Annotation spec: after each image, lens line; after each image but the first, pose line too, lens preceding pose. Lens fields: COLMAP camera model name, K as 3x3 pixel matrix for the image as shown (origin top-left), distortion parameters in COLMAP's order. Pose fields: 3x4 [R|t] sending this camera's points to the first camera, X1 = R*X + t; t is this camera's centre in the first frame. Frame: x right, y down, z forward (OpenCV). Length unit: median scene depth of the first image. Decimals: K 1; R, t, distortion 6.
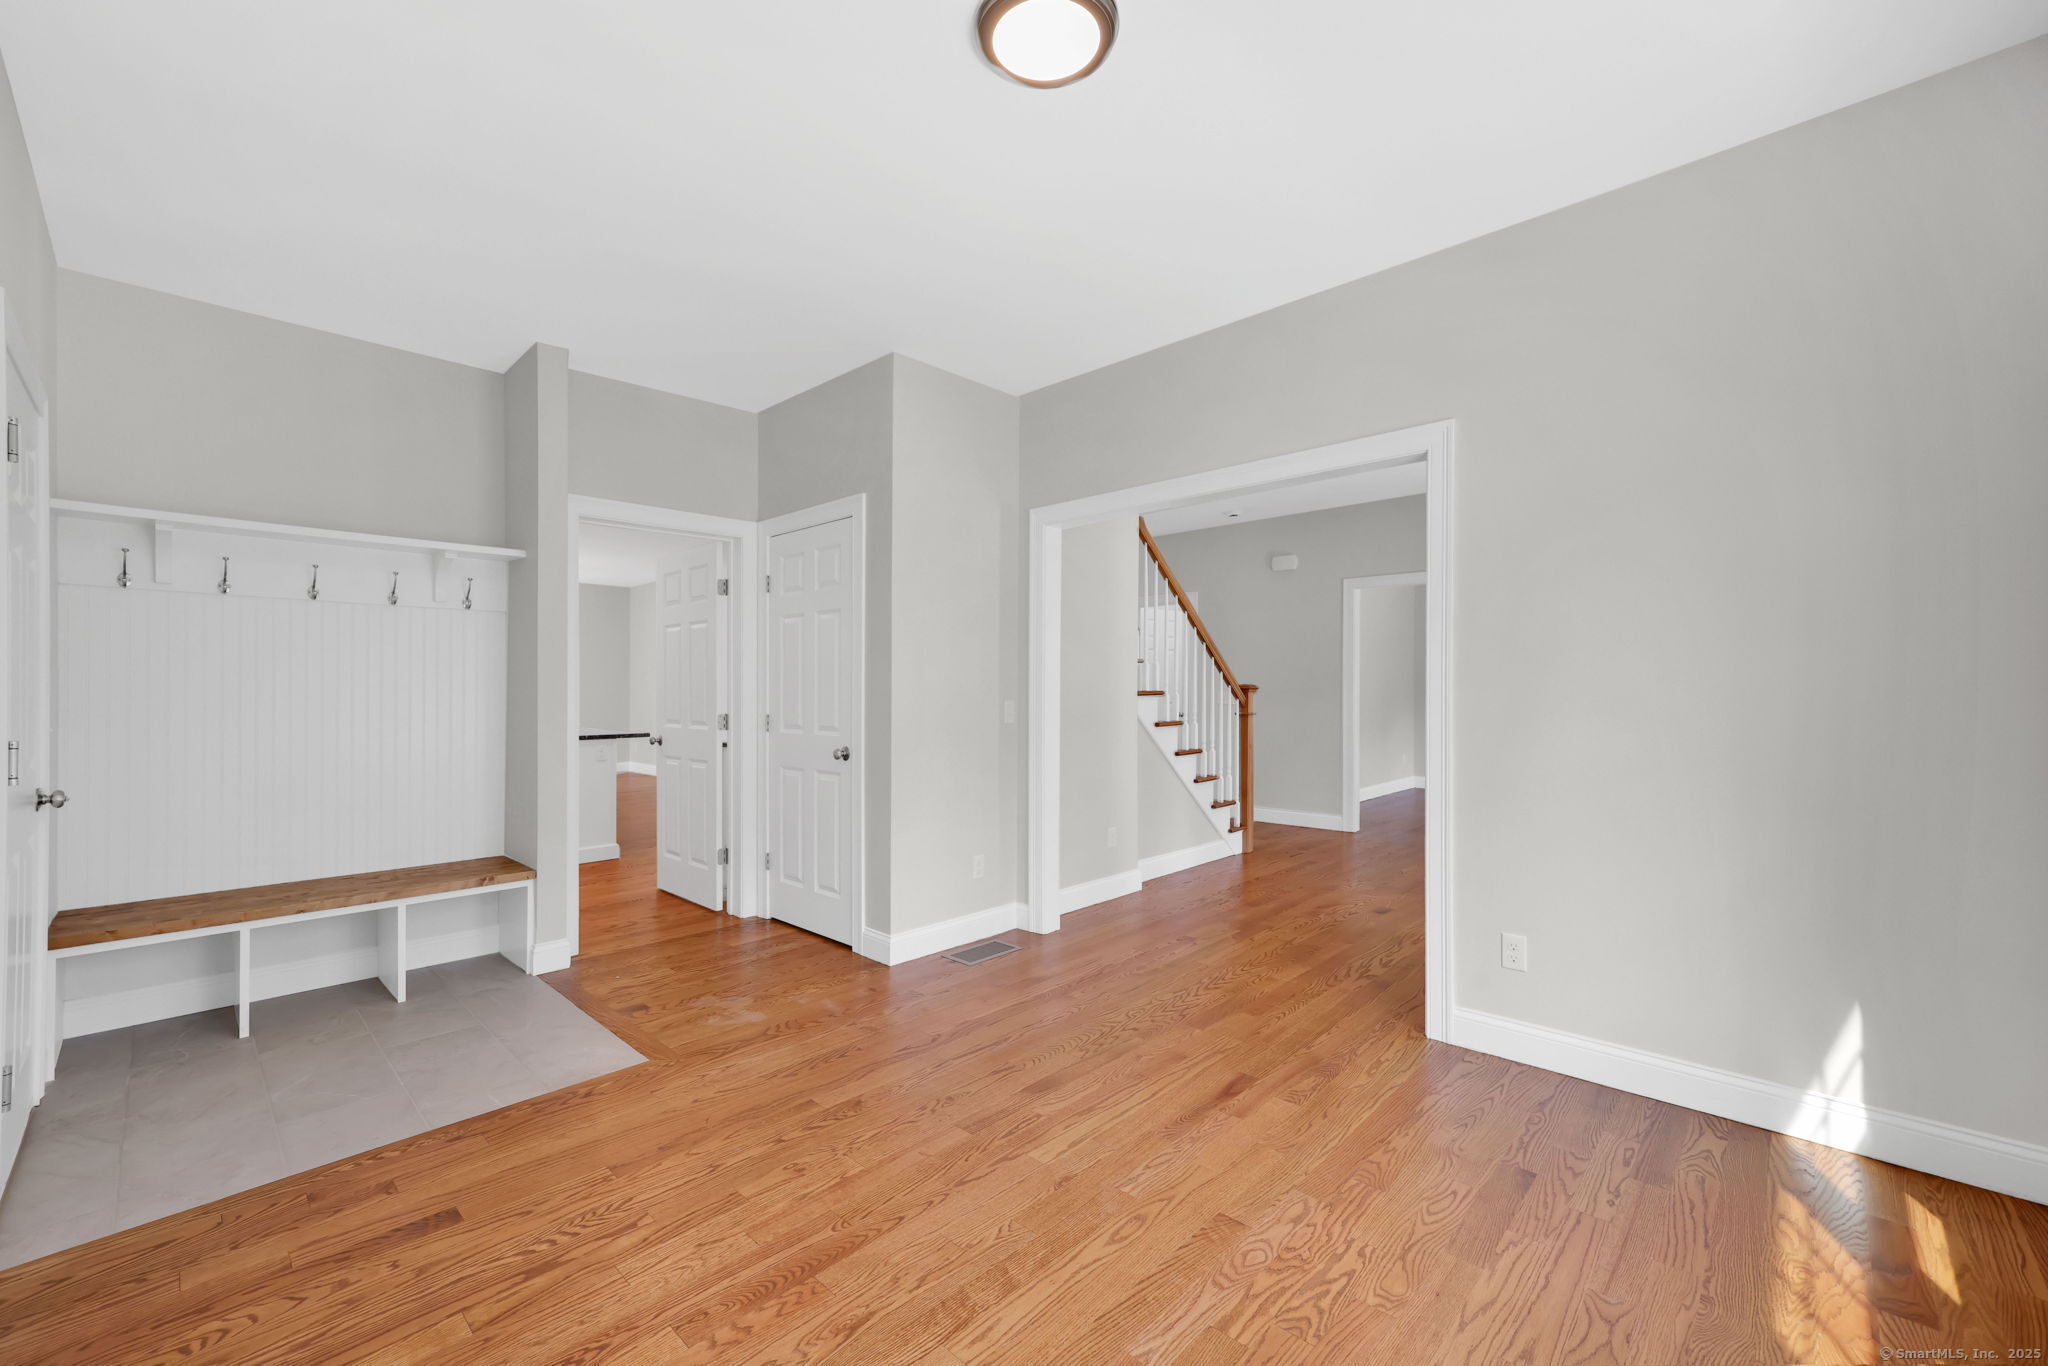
lens RADIAL K [[830.2, 0, 1015.8], [0, 830.2, 685.8], [0, 0, 1]] dist [-0.000333, -0.000244]
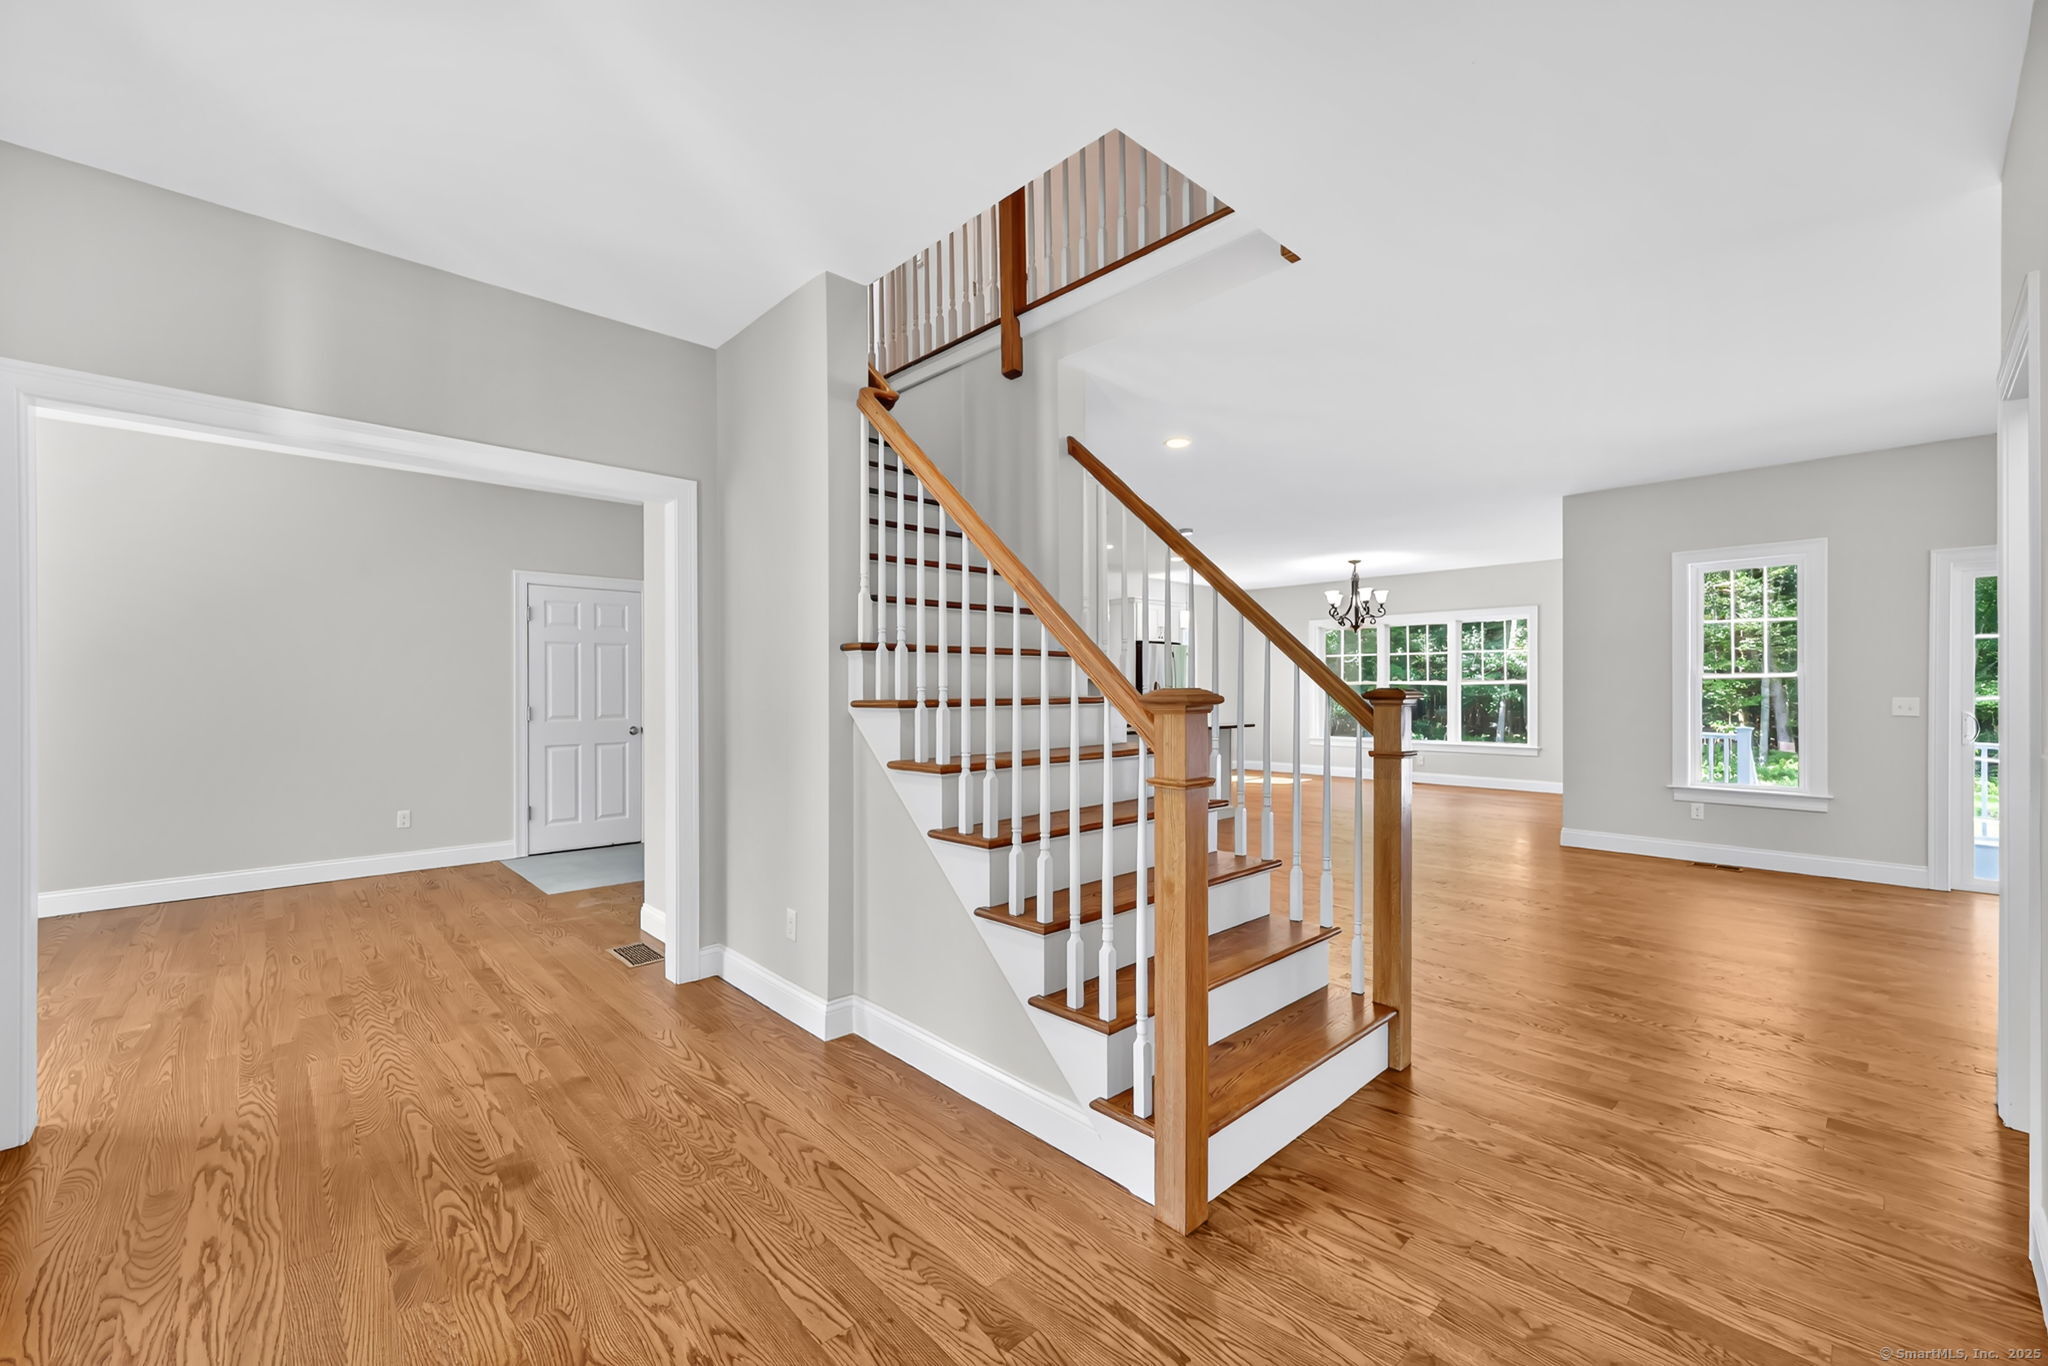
lens RADIAL K [[830.2, 0, 1027.8], [0, 830.2, 689.2], [0, 0, 1]] dist [-0.000333, -0.000244]
pose [[-0.058134, 0.000143, -0.998309, 0.958194], [0.007443, 0.999972, -0.000290, -0.002636], [0.998281, -0.007447, -0.058133, 1.550279]]
